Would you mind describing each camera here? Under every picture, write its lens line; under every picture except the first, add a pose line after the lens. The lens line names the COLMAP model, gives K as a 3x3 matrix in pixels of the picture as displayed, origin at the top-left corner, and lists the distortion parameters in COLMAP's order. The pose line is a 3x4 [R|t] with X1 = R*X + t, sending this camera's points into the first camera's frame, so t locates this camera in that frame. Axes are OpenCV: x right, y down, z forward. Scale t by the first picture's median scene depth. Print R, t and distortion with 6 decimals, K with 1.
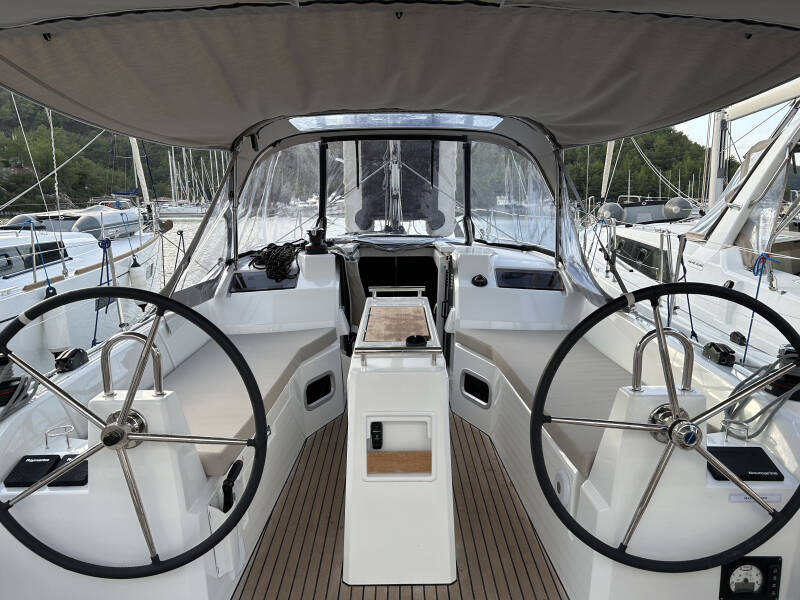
lens RADIAL K [[600.2, 0, 407.1], [0, 600.2, 303.1], [0, 0, 1]] dist [0.043045, -0.054570]
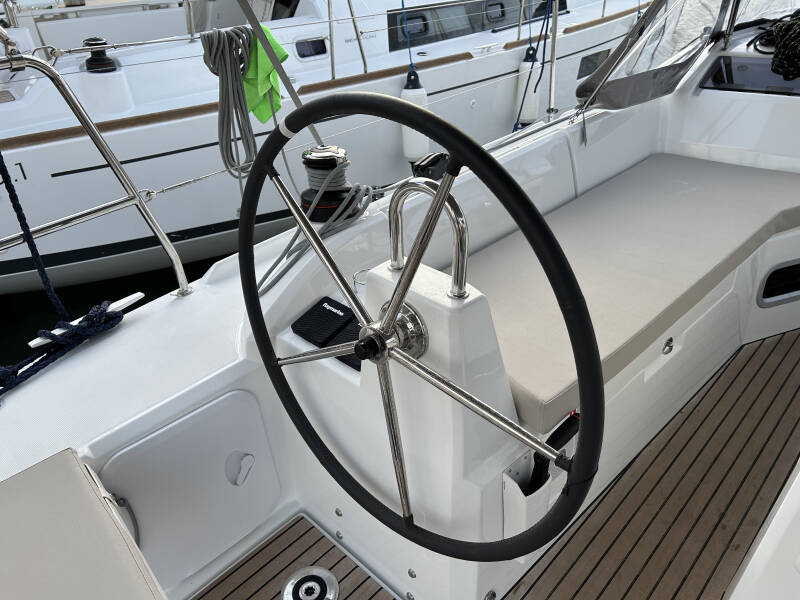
lens RADIAL K [[600.2, 0, 407.3], [0, 600.2, 304.9], [0, 0, 1]] dist [0.043045, -0.054570]
pose [[0.702389, 0.352657, -0.618290, -0.030056], [-0.102631, 0.909737, 0.402301, -0.034388], [0.704355, -0.219116, 0.675183, 0.282299]]
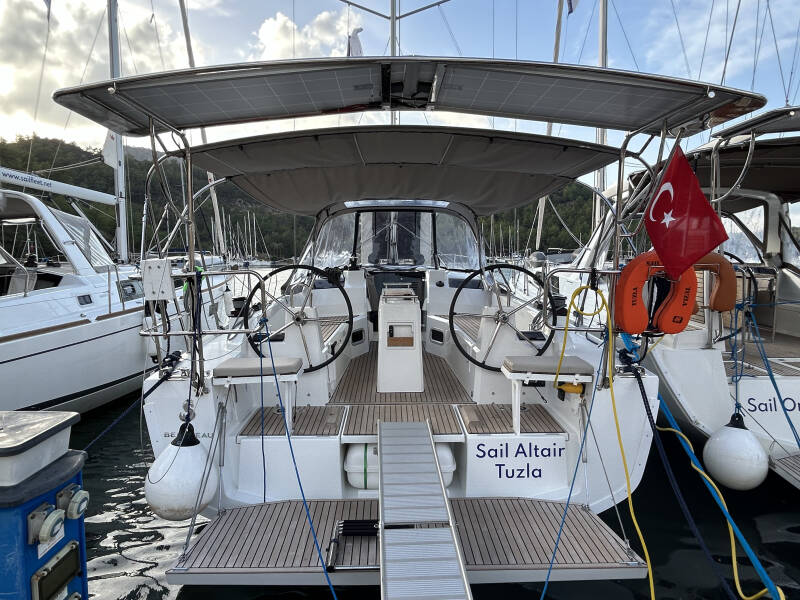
lens RADIAL K [[483.0, 0, 391.4], [0, 483.0, 297.7], [0, 0, 1]] dist [-0.040261, -0.000181]
pose [[0.999888, 0.004999, -0.014093, -0.012098], [-0.006142, 0.996588, -0.082307, 0.131690], [0.013634, 0.082384, 0.996507, -0.524097]]
